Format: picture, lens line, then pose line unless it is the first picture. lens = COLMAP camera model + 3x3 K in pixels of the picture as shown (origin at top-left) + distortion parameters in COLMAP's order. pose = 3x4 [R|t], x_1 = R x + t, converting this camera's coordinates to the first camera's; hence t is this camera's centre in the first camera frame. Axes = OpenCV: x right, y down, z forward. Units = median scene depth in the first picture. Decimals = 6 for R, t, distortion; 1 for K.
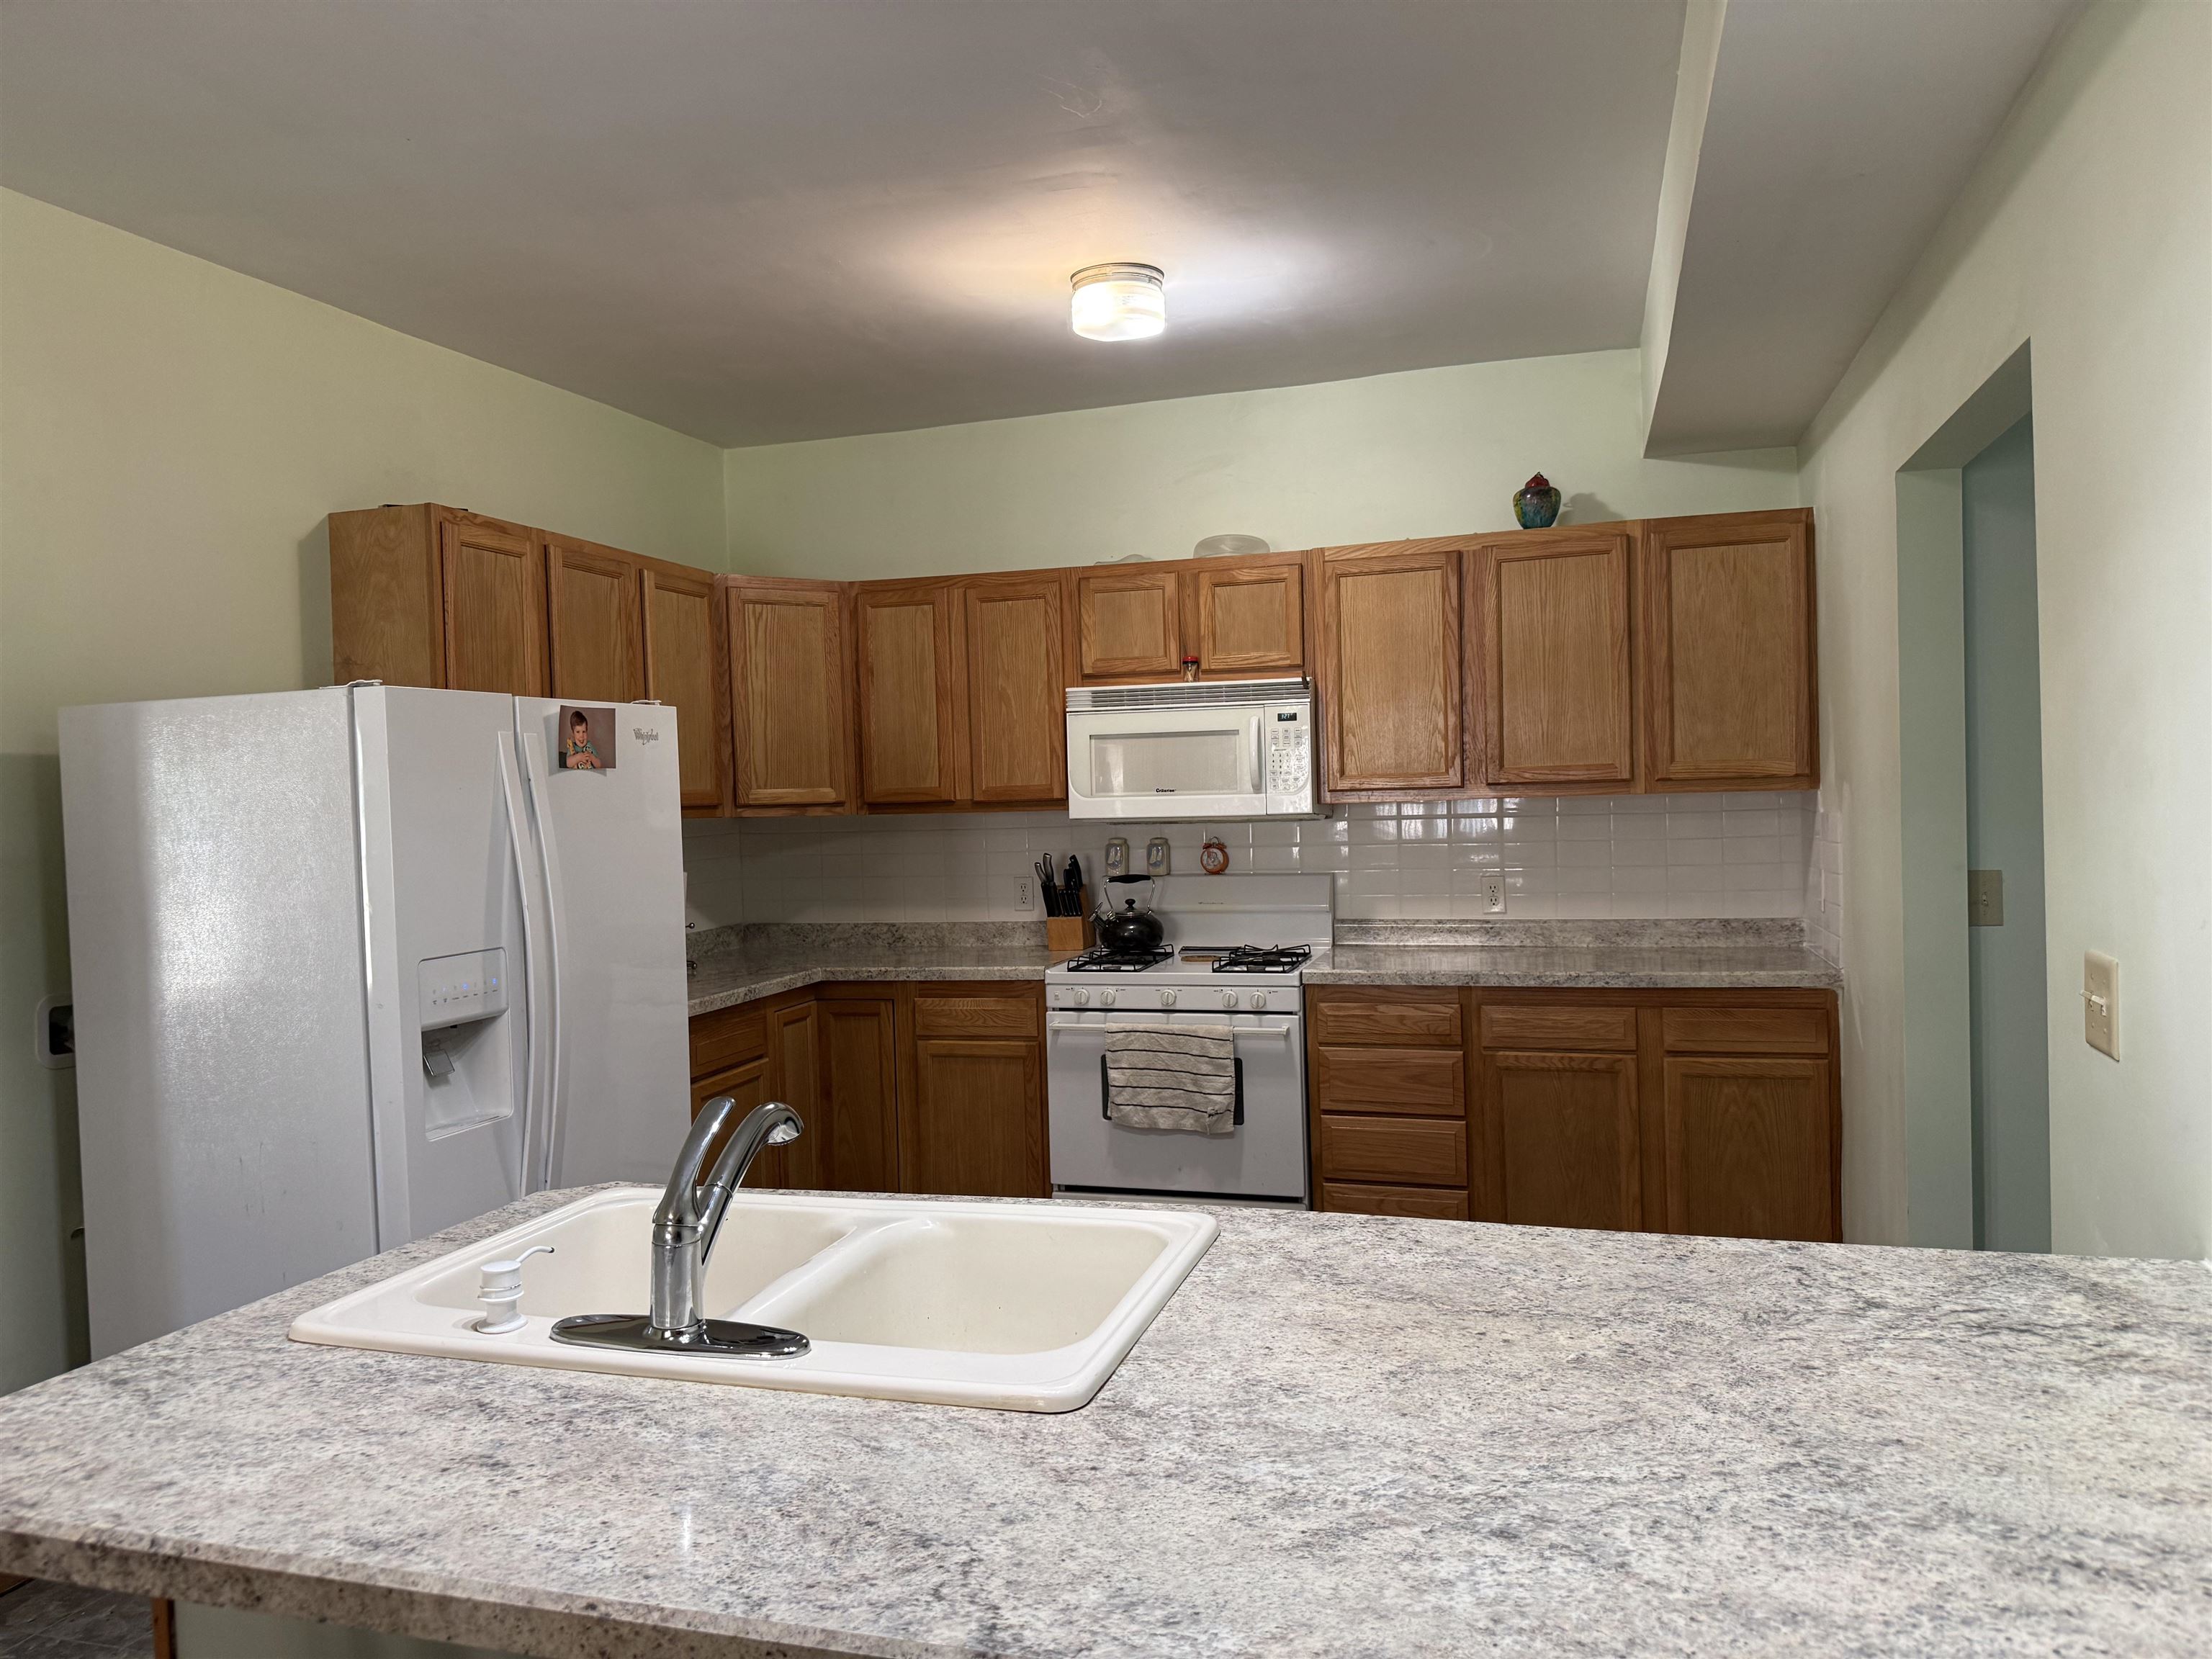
lens RADIAL K [[1574.2, 0, 1107.4], [0, 1574.2, 815.5], [0, 0, 1]] dist [0.068418, -0.082341]
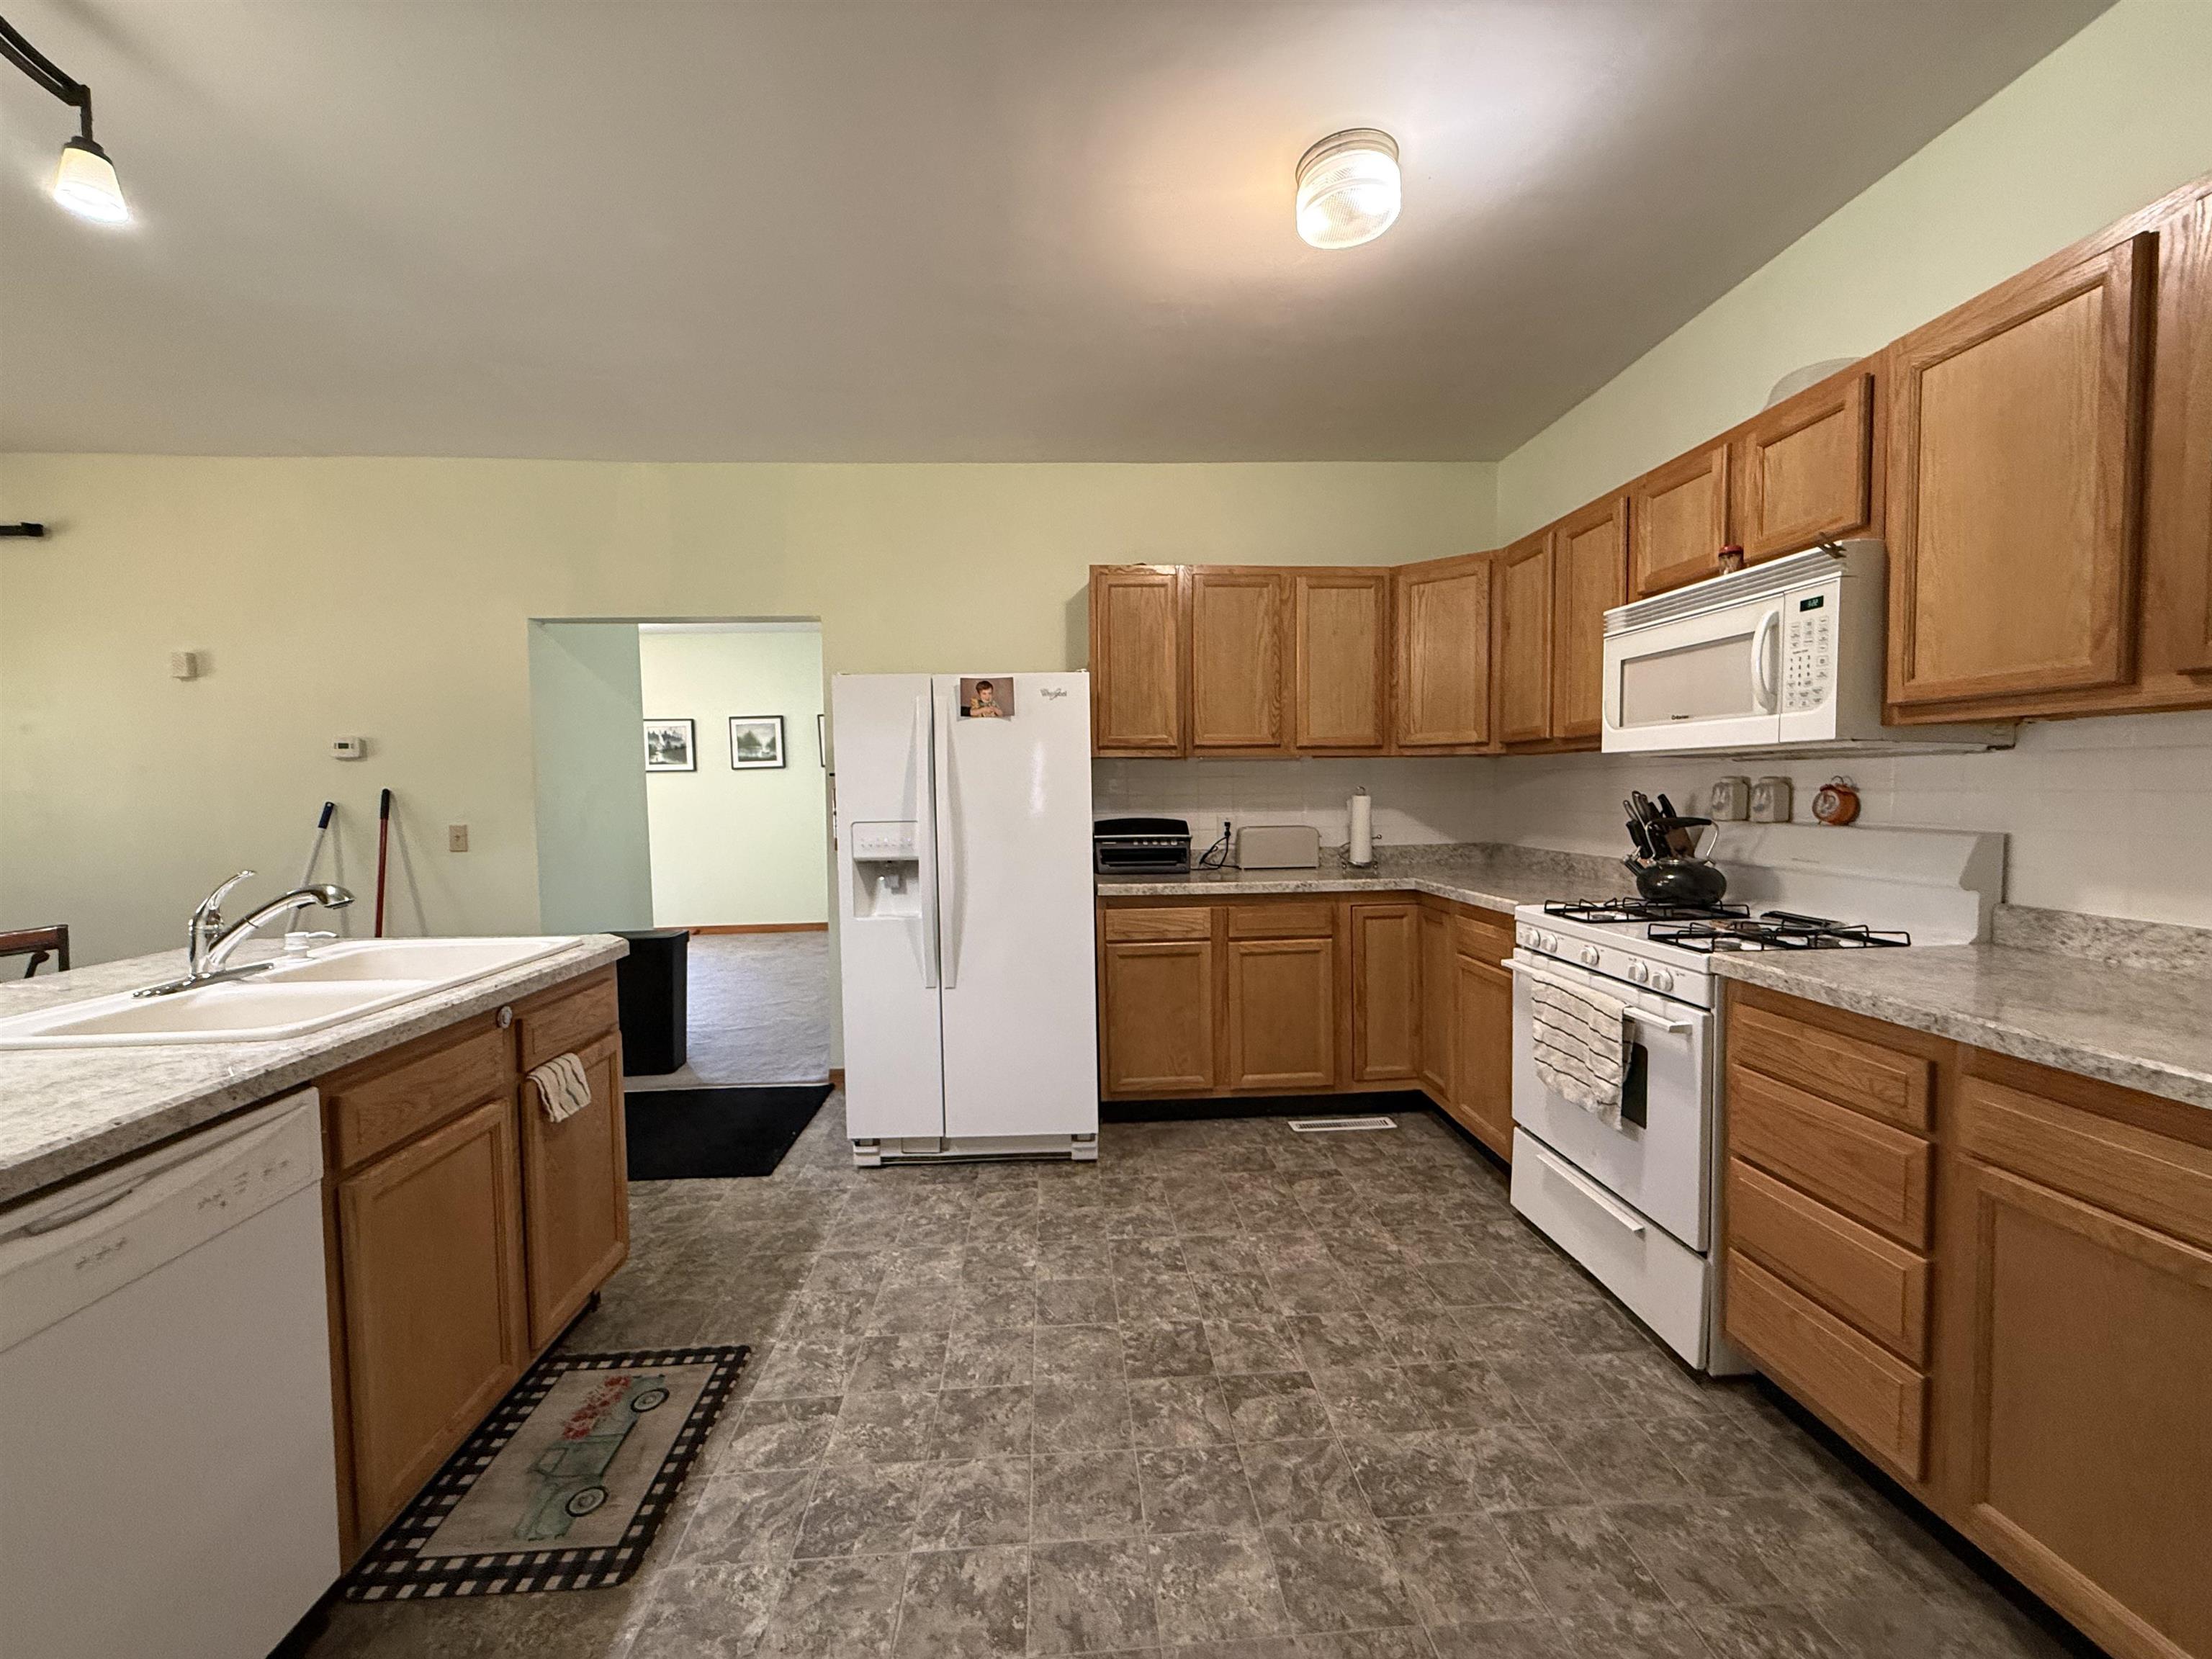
lens RADIAL K [[880.2, 0, 1098.4], [0, 880.2, 826.6], [0, 0, 1]] dist [0.000619, -0.000948]
pose [[0.337463, 0.065839, -0.939033, 0.385986], [-0.010366, 0.997751, 0.066230, 0.014723], [0.941282, -0.012616, 0.337387, 0.563991]]
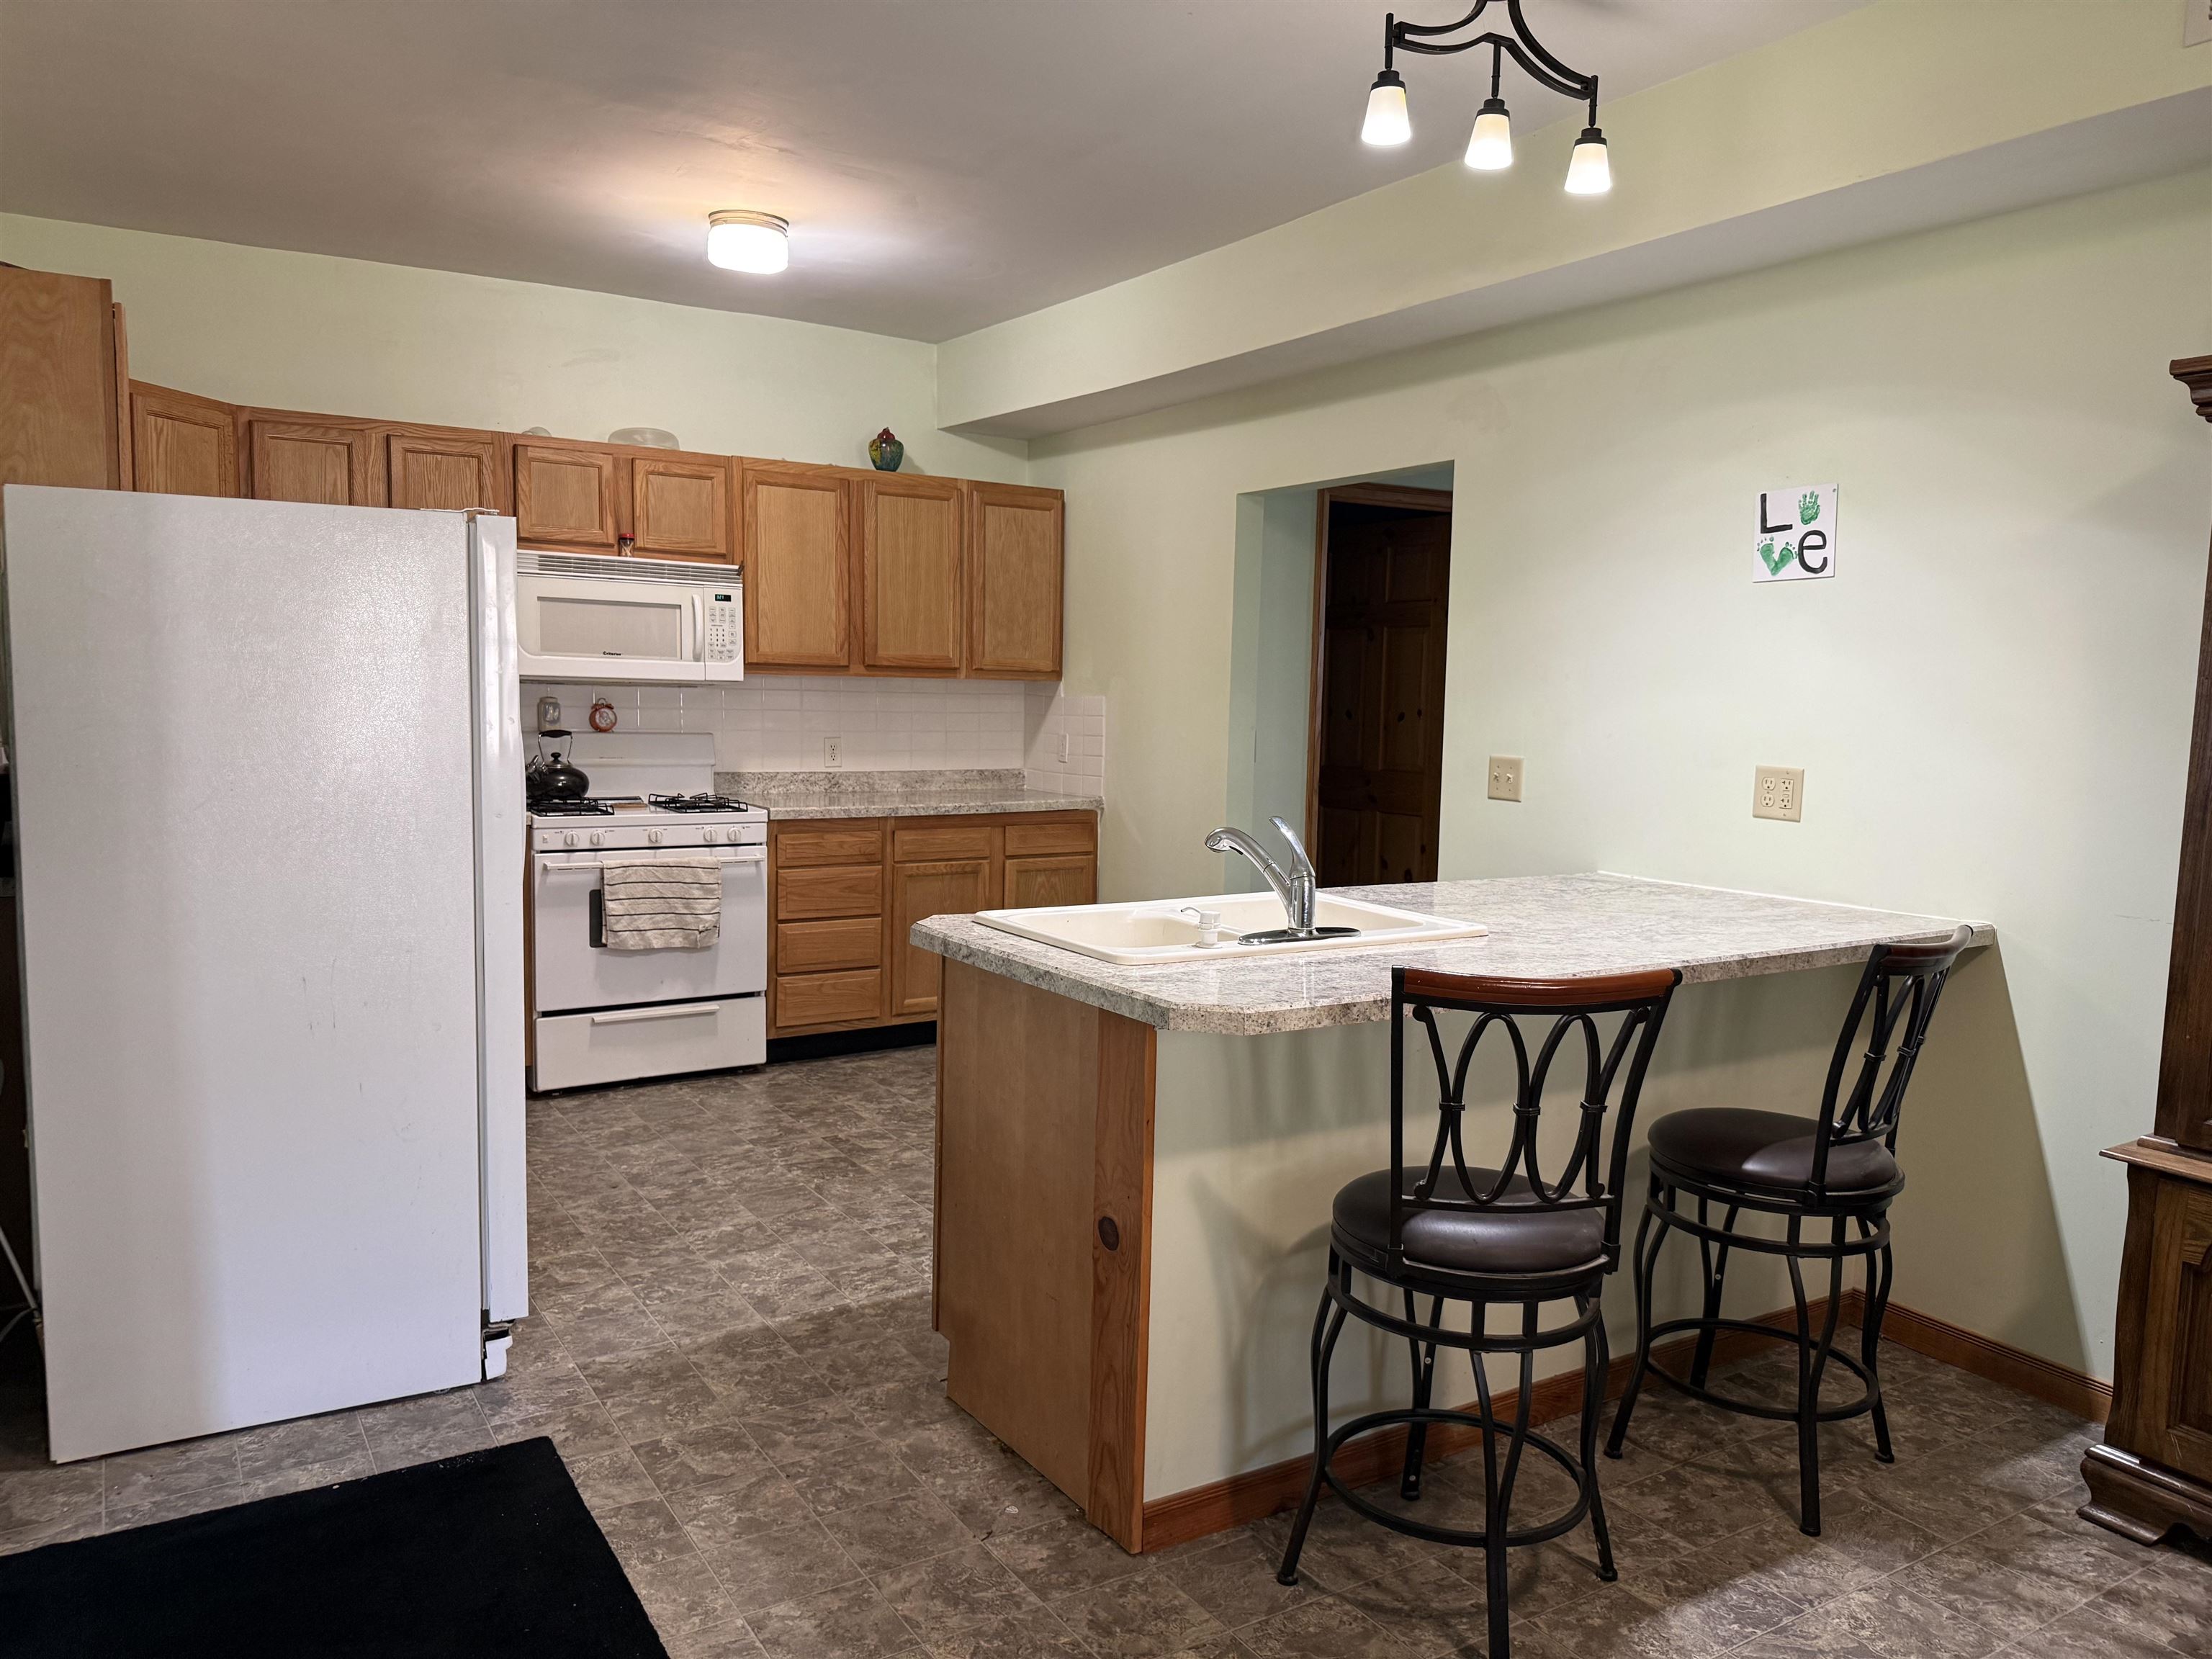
lens RADIAL K [[1574.2, 0, 1153.3], [0, 1574.2, 838.3], [0, 0, 1]] dist [0.068418, -0.082341]
pose [[0.636407, -0.031794, 0.770698, -0.603131], [-0.031042, 0.997285, 0.066774, 0.027871], [-0.770729, -0.066420, 0.633692, -0.013470]]
